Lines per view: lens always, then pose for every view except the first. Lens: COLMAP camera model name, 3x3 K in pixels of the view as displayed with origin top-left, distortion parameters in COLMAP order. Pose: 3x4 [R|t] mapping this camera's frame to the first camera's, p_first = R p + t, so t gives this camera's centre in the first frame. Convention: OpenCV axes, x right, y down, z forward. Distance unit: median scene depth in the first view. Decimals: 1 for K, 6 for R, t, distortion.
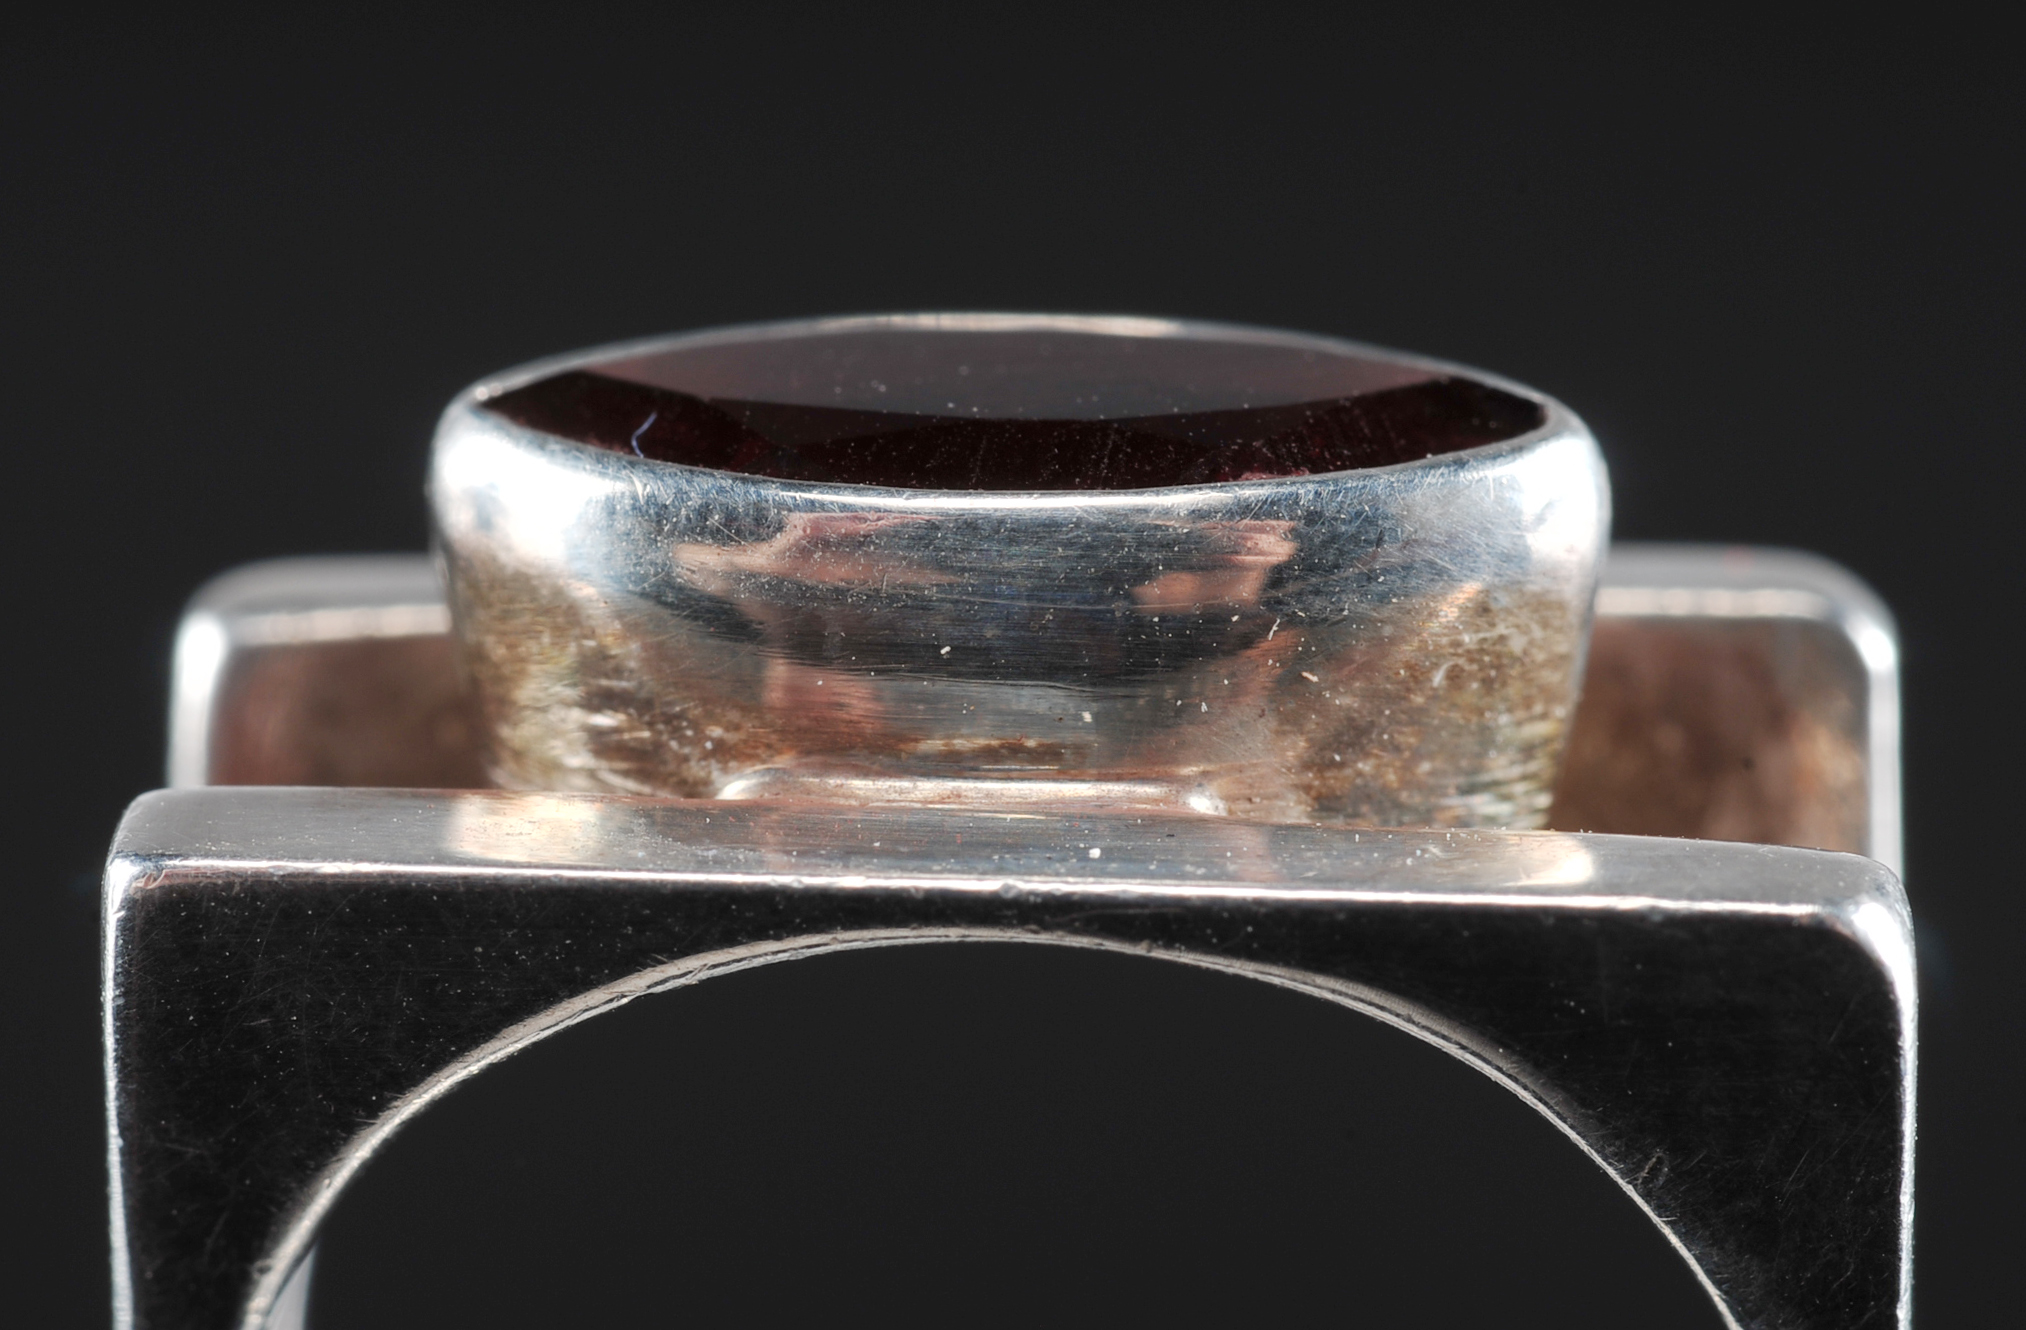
lens RADIAL K [[5246.2, 0, 1022.6], [0, 5246.2, 666.5], [0, 0, 1]] dist [-0.121328, 0.000000]
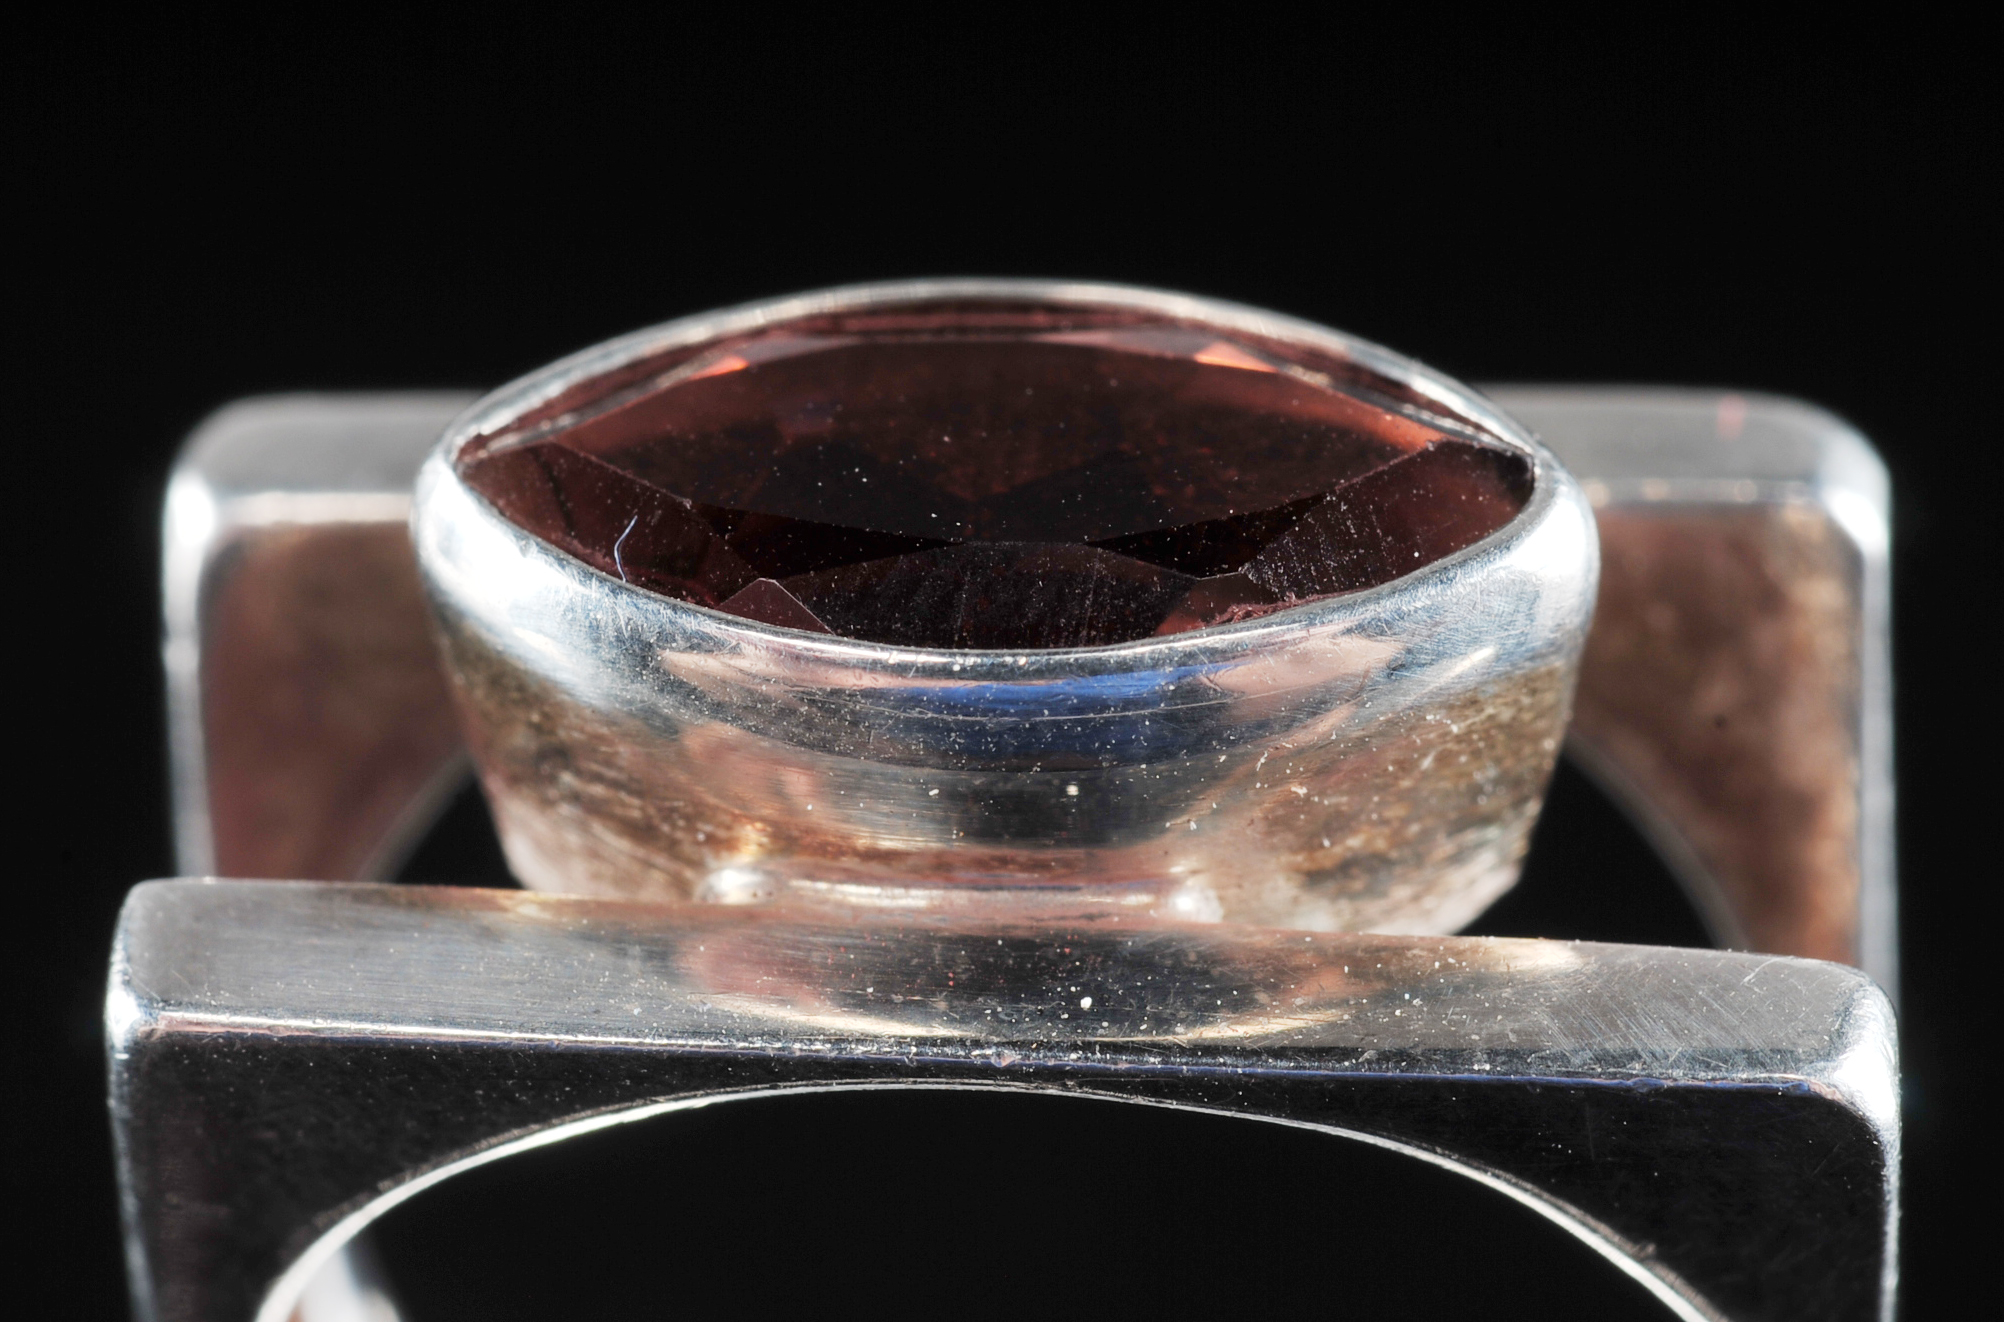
lens RADIAL K [[5189.2, 0, 992.3], [0, 5189.2, 661.6], [0, 0, 1]] dist [-0.121328, 0.000000]
pose [[0.999790, -0.018507, -0.008794, 0.005512], [0.019754, 0.984566, 0.173897, -0.194642], [0.005440, -0.174034, 0.984725, 0.028121]]
